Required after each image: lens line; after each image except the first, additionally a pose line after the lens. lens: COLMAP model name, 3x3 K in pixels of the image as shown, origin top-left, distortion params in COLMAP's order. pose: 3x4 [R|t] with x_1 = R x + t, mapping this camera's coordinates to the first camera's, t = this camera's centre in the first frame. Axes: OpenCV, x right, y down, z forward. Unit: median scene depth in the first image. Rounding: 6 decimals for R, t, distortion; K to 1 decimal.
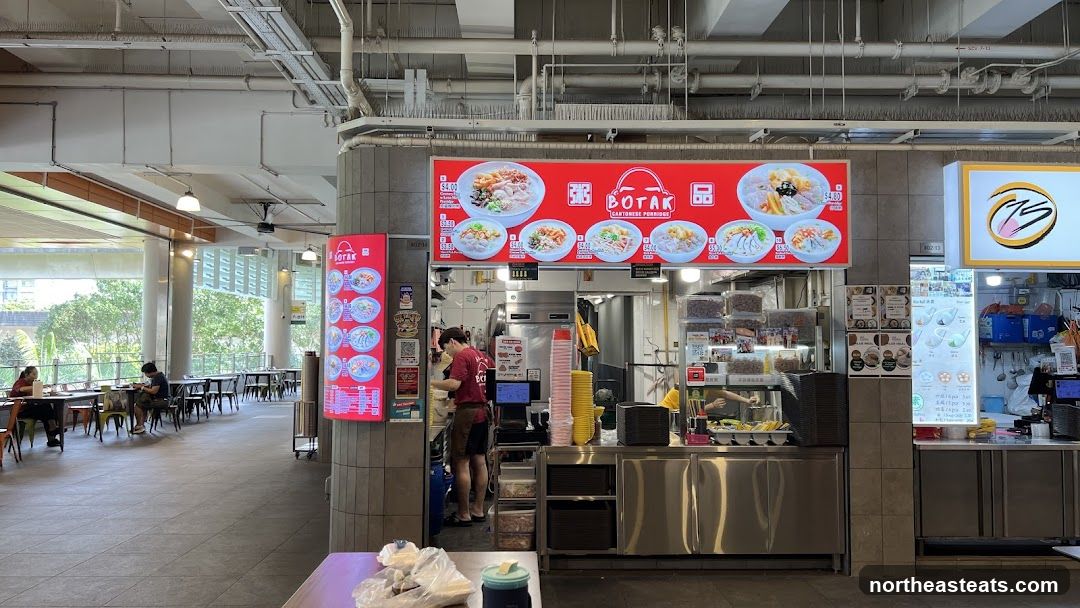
lens RADIAL K [[798.4, 0, 540.0], [0, 798.4, 304.0], [0, 0, 1]] dist [0.116718, -0.157571]
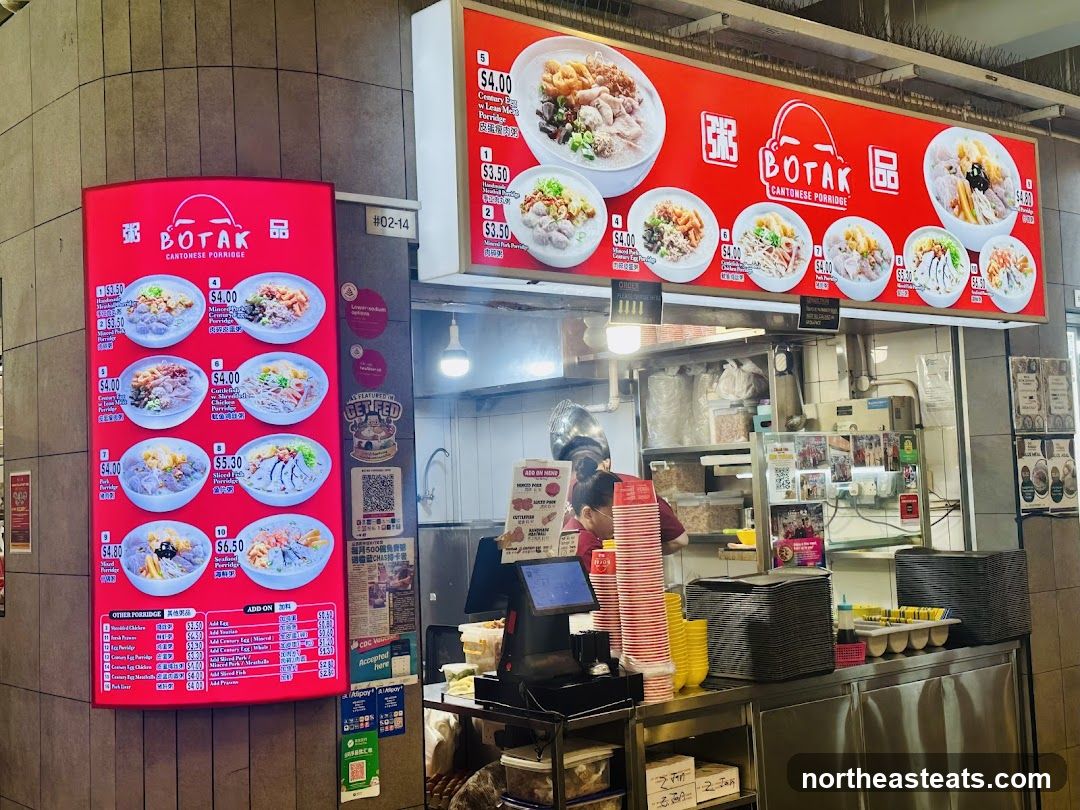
lens RADIAL K [[1353.7, 0, 535.2], [0, 1353.7, 396.4], [0, 0, 1]] dist [0.107510, -0.005584]
pose [[0.786443, 0.006971, 0.617623, -0.511862], [0.010876, 0.999625, -0.025131, 0.027574], [-0.617567, 0.026481, 0.786072, 0.456653]]
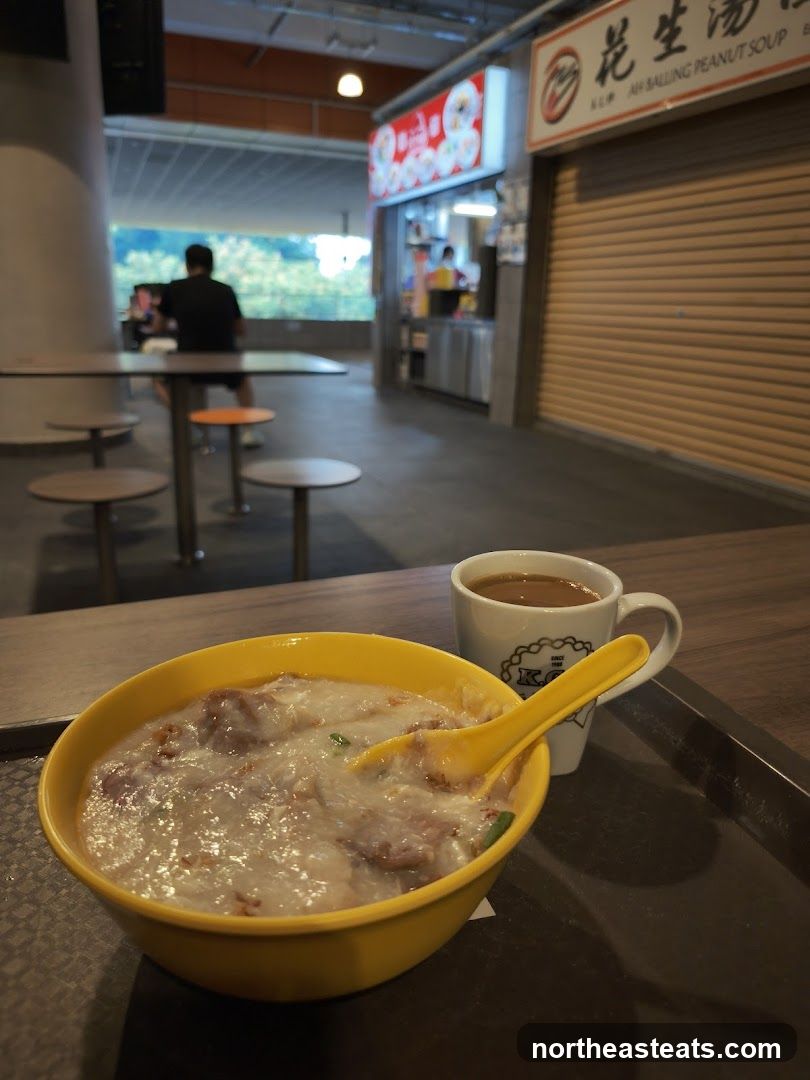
lens RADIAL K [[729.1, 0, 405.0], [0, 729.1, 540.0], [0, 0, 1]] dist [0.080133, -0.080117]
pose [[0.352057, 0.294012, -0.888602, 1.532066], [0.016877, 0.947234, 0.320099, 0.130635], [0.935826, -0.127690, 0.328518, 0.443182]]
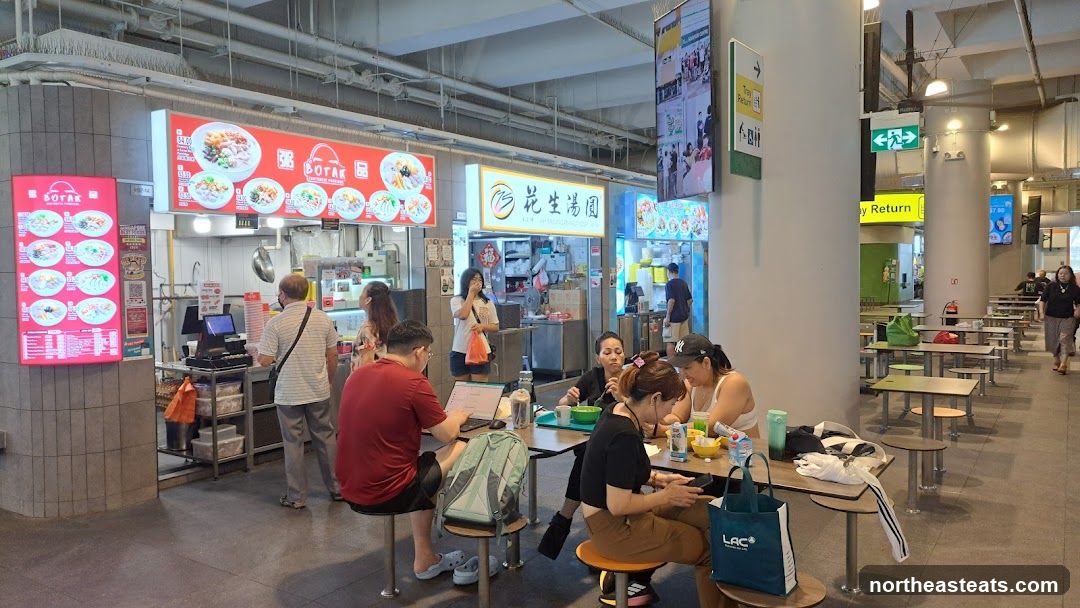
lens RADIAL K [[766.7, 0, 559.2], [0, 766.7, 301.1], [0, 0, 1]] dist [0.039702, -0.061672]
pose [[0.562683, -0.046459, 0.825366, -0.697956], [-0.029074, 0.996690, 0.075924, -0.022891], [-0.826161, -0.066717, 0.559470, -0.021246]]
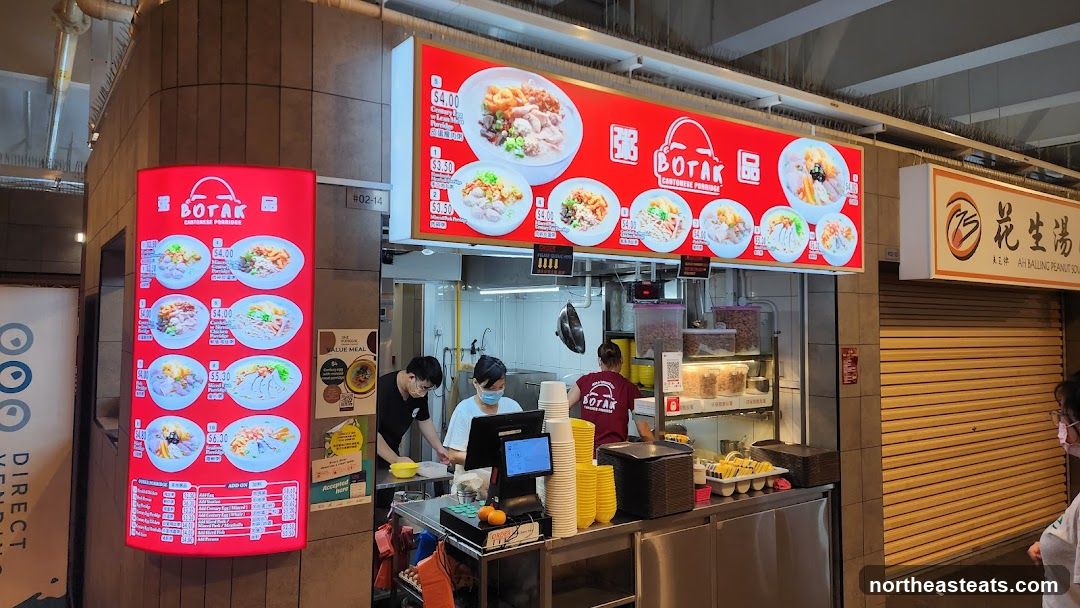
lens RADIAL K [[703.8, 0, 523.3], [0, 703.8, 285.3], [0, 0, 1]] dist [0.104017, -0.109096]
pose [[0.843416, 0.028109, 0.536526, -0.323432], [-0.032644, 0.999466, -0.001045, -0.020030], [-0.536269, -0.016633, 0.843883, 0.556892]]
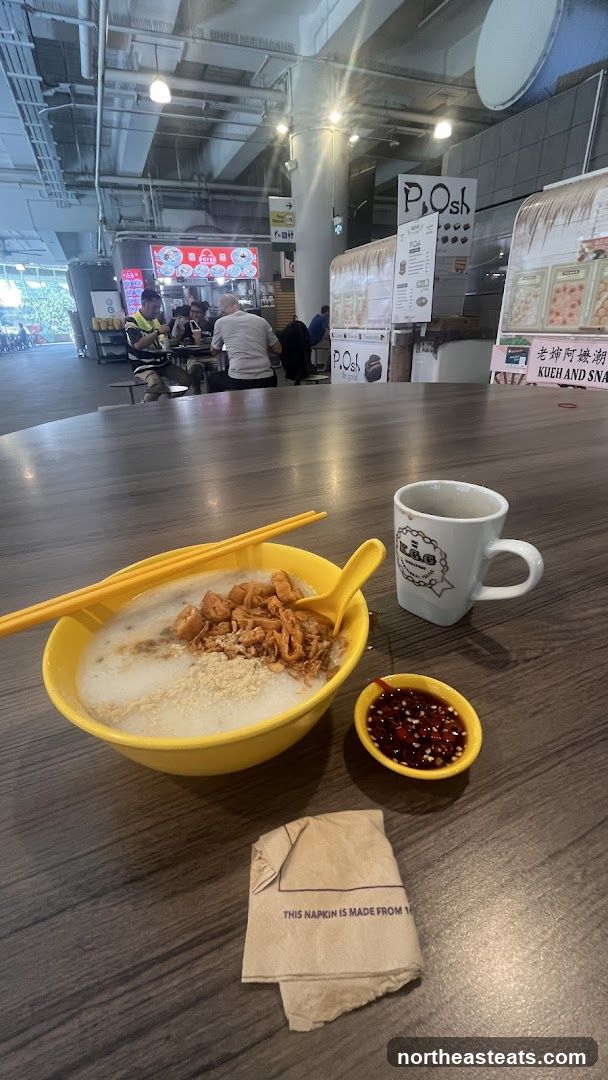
lens RADIAL K [[449.1, 0, 304.0], [0, 449.1, 540.0], [0, 0, 1]] dist [-0.000527, -0.000124]
pose [[0.929176, -0.191128, 0.316388, -0.395358], [0.015589, 0.875445, 0.483067, 0.021430], [-0.369308, -0.443922, 0.816422, -1.583334]]
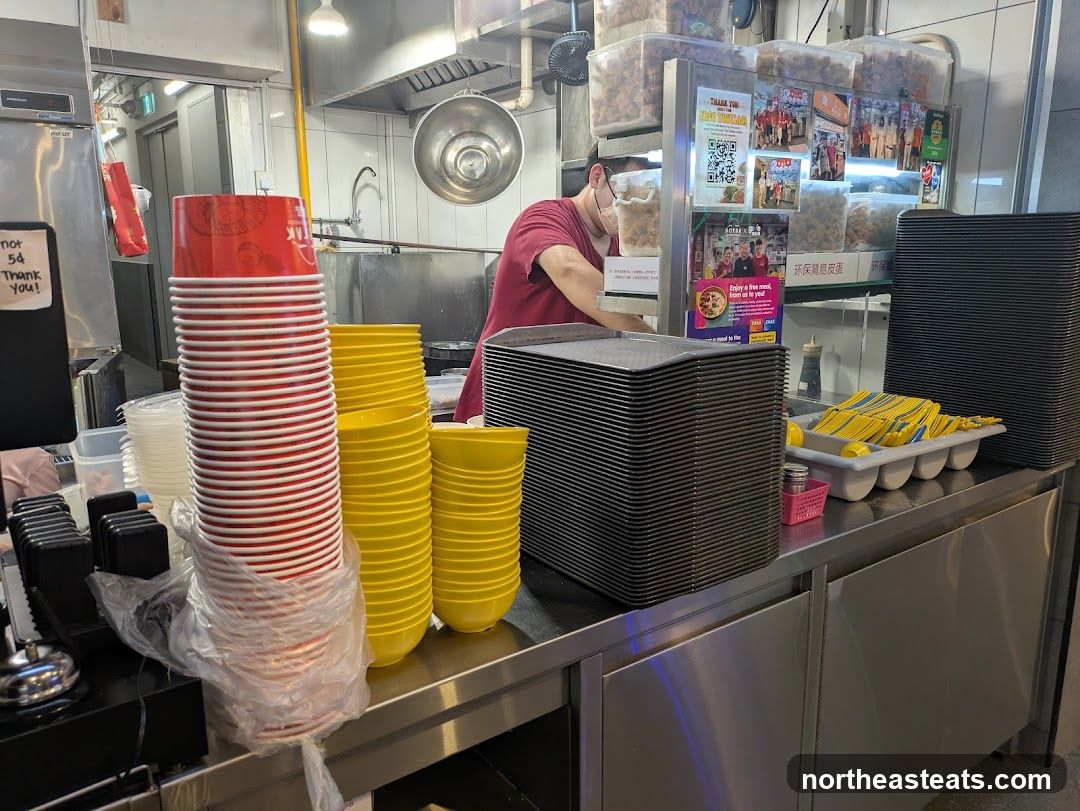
lens RADIAL K [[793.1, 0, 550.6], [0, 793.1, 404.4], [0, 0, 1]] dist [0.096945, -0.134535]
pose [[0.816198, -0.118559, 0.565477, -0.015057], [-0.024480, 0.970745, 0.238863, 0.081363], [-0.577253, -0.208802, 0.789418, 0.885085]]
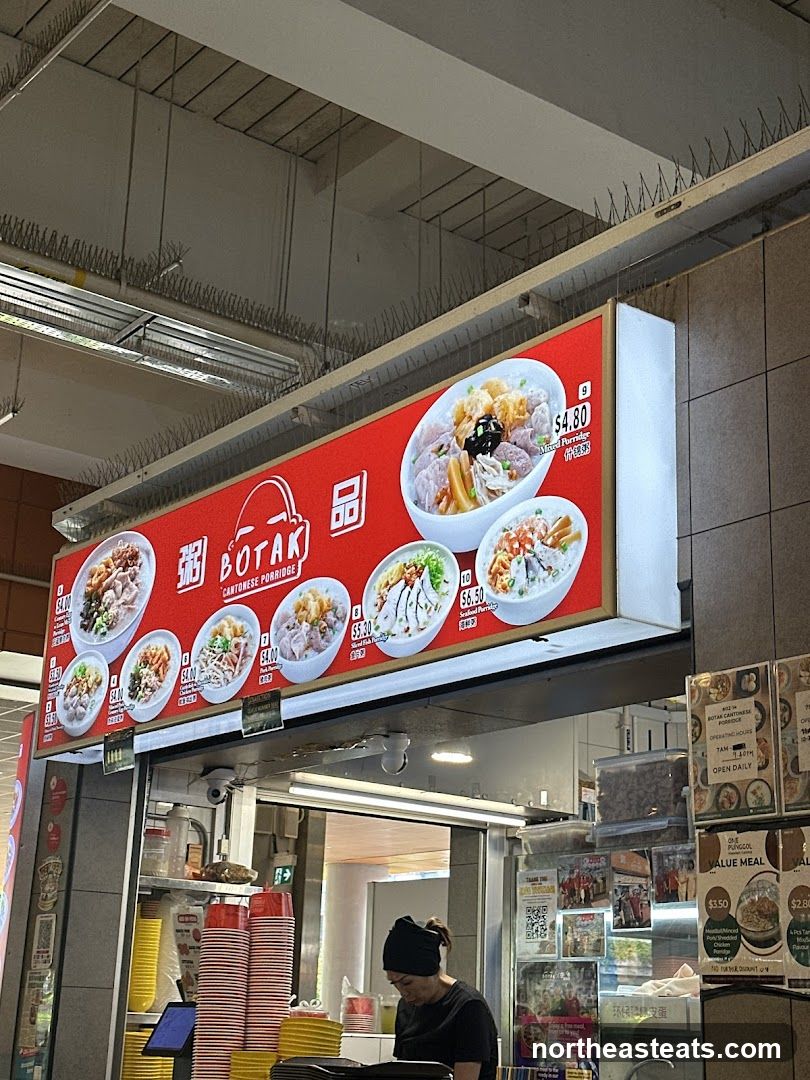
lens RADIAL K [[1635.4, 0, 405.0], [0, 1635.4, 540.0], [0, 0, 1]] dist [0.141421, -0.082223]
pose [[0.583705, -0.217218, -0.782371, 0.849830], [0.007362, 0.964928, -0.262410, 0.093840], [0.811932, 0.147410, 0.564833, 0.569400]]
